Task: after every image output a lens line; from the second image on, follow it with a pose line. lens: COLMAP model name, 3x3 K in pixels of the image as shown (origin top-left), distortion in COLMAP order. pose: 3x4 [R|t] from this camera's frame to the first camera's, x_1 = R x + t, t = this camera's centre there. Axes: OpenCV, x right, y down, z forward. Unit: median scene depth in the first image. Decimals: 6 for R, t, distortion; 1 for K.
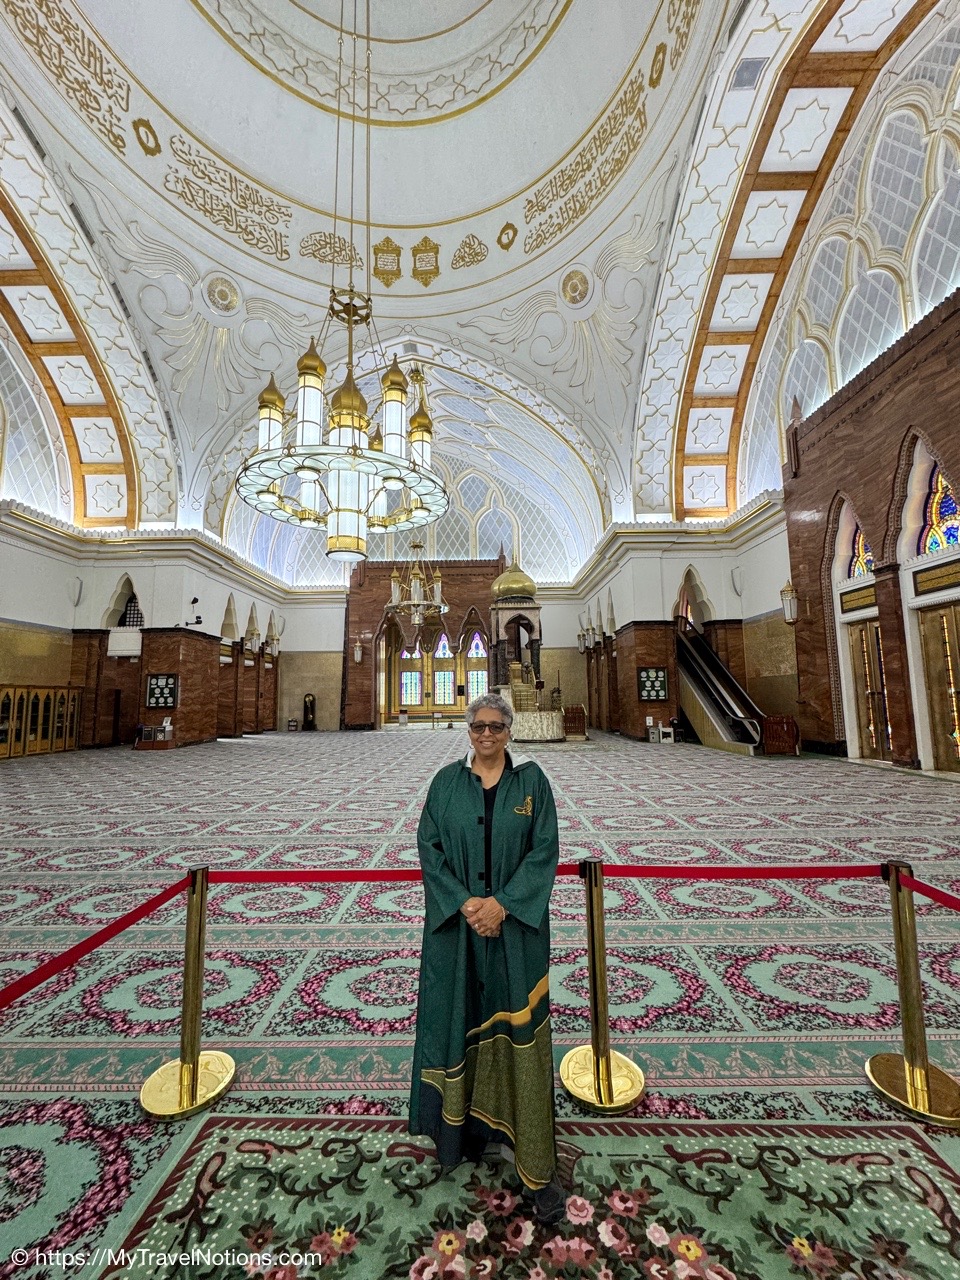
lens RADIAL K [[514.7, 0, 482.6], [0, 514.7, 641.5], [0, 0, 1]] dist [-0.002825, -0.000631]
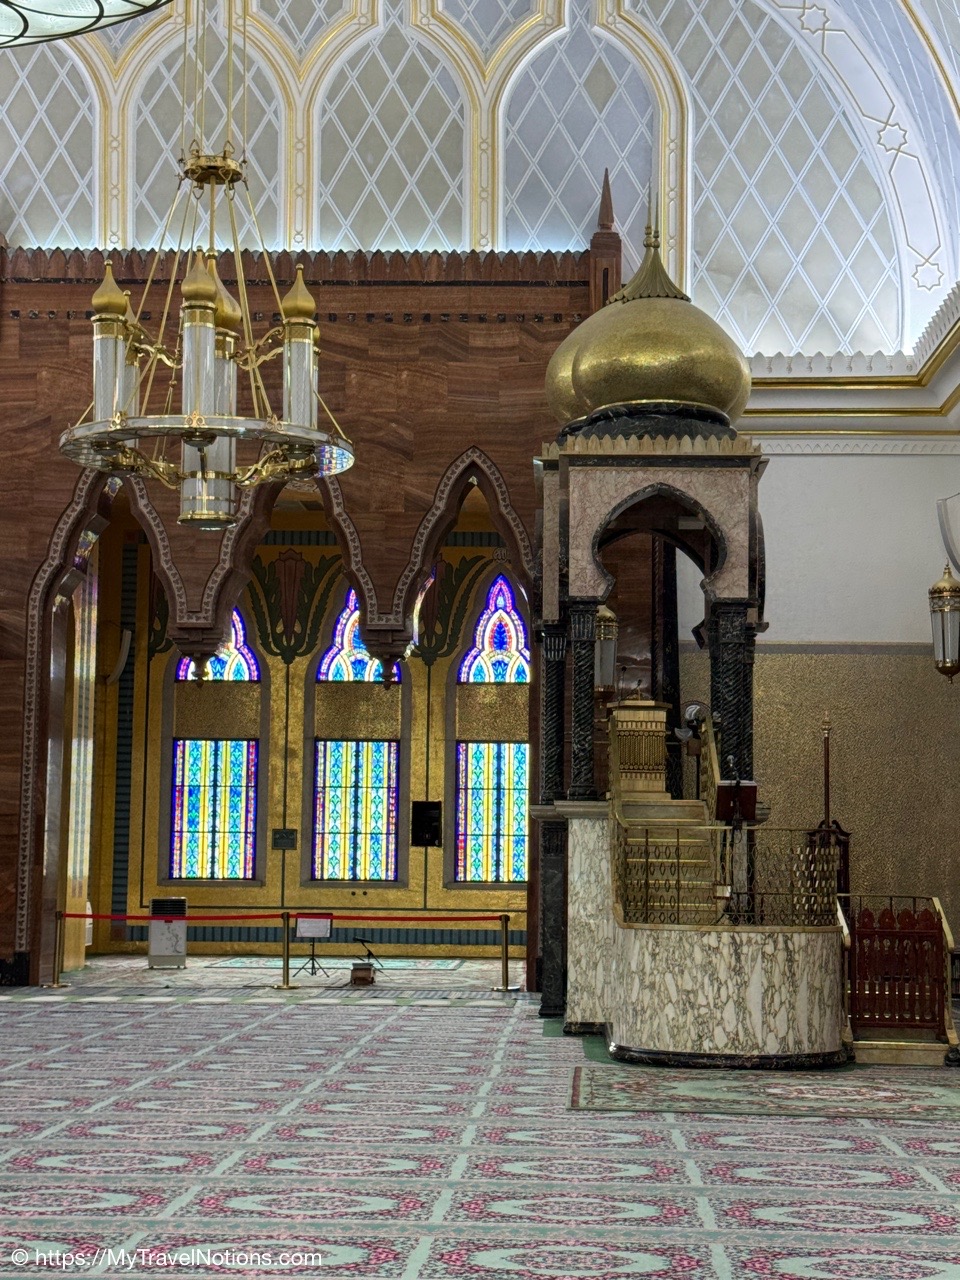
lens RADIAL K [[2090.2, 0, 475.4], [0, 2090.2, 652.8], [0, 0, 1]] dist [0.150162, 0.000000]
pose [[0.998858, 0.023313, -0.041708, 0.030562], [-0.022853, 0.999673, 0.011486, 0.010644], [0.041962, -0.010519, 0.999064, 0.087235]]
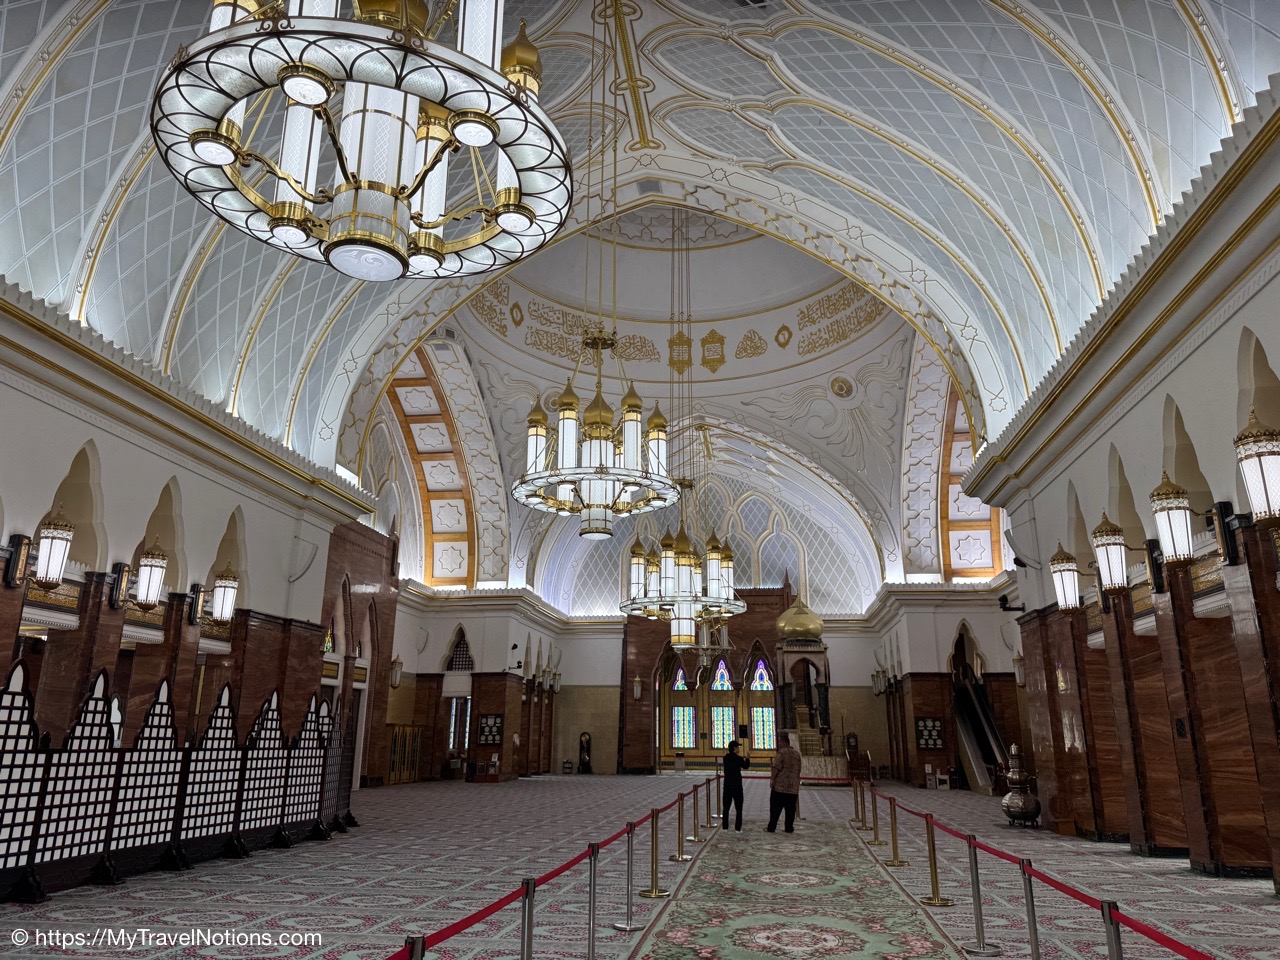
lens RADIAL K [[898.4, 0, 638.5], [0, 898.4, 480.8], [0, 0, 1]] dist [0.118613, -0.087438]
pose [[0.990654, -0.018080, -0.135195, -0.007097], [-0.004887, 0.985836, -0.167644, -0.098689], [0.136311, 0.166738, 0.976534, -0.903857]]
